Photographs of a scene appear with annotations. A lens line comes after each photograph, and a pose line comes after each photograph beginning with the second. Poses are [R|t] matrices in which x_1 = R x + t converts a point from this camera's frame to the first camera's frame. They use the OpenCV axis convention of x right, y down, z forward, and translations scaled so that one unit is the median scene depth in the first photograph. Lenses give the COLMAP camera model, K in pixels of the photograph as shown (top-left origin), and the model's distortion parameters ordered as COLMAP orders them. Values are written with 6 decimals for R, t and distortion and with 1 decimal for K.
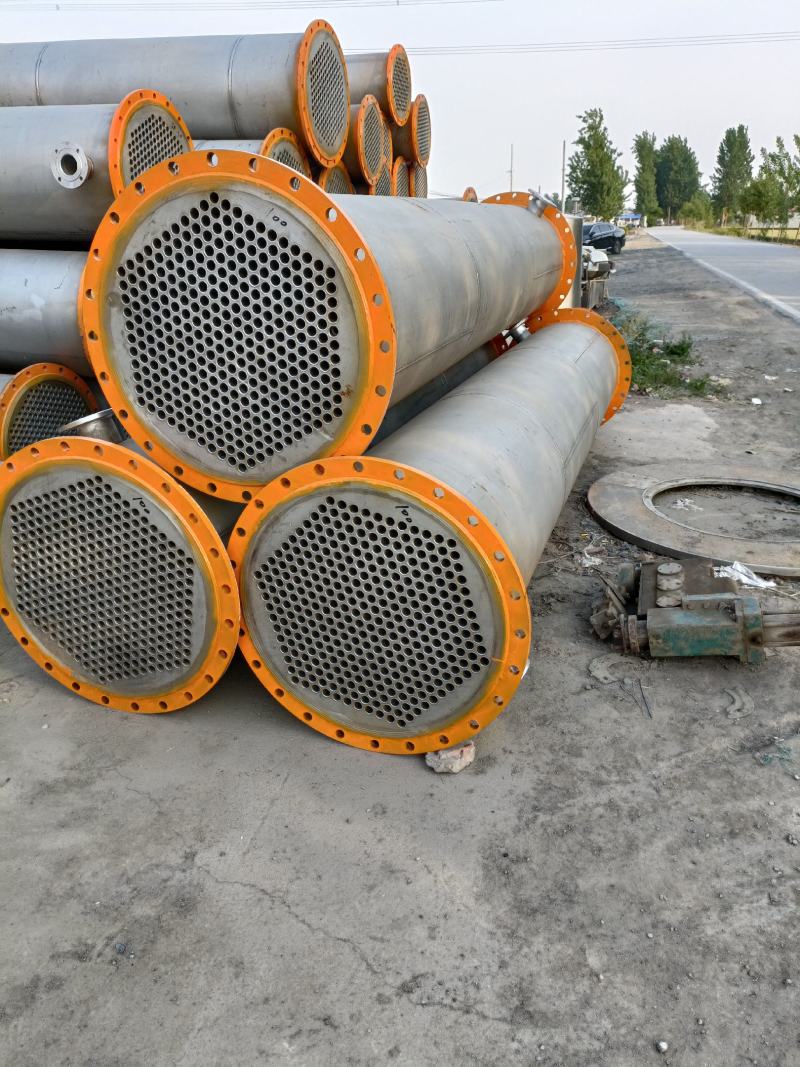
lens RADIAL K [[769.8, 0, 402.5], [0, 769.8, 532.5], [0, 0, 1]] dist [-0.001593, -0.007367]
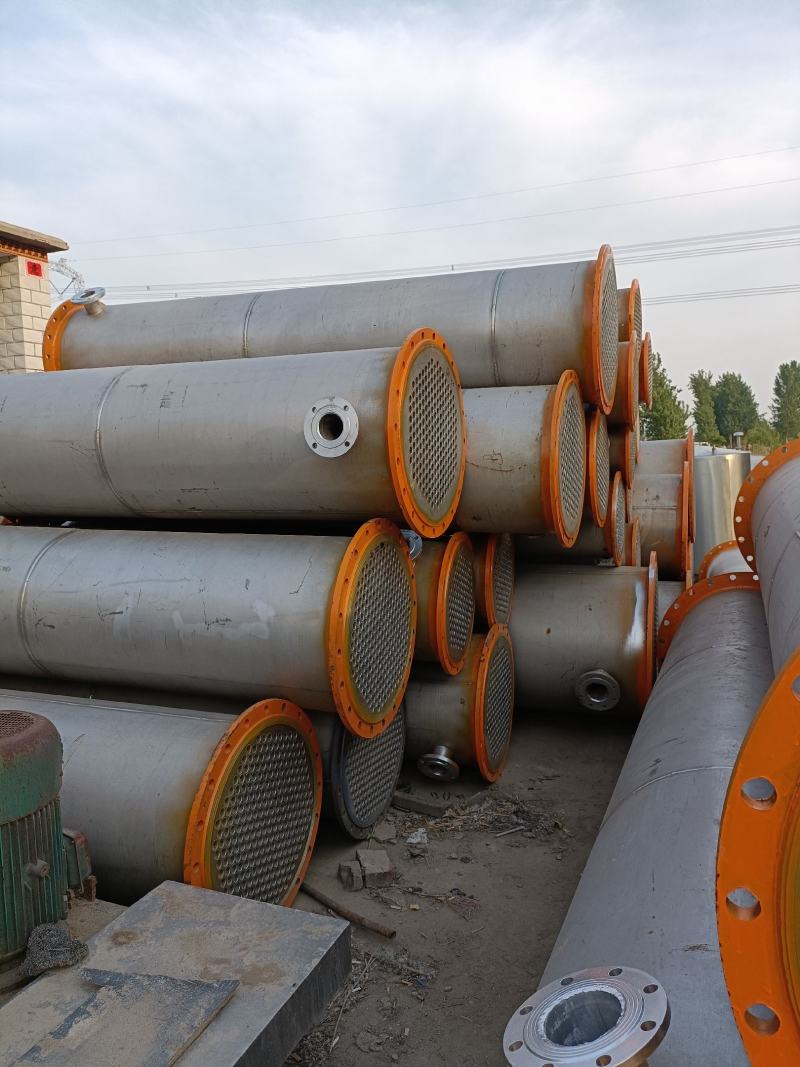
lens RADIAL K [[769.8, 0, 397.5], [0, 769.8, 533.6], [0, 0, 1]] dist [-0.001593, -0.007367]
pose [[0.994735, -0.023973, -0.099641, -0.253943], [-0.005147, 0.959343, -0.282197, -0.154722], [0.102355, 0.281224, 0.954168, 0.301086]]
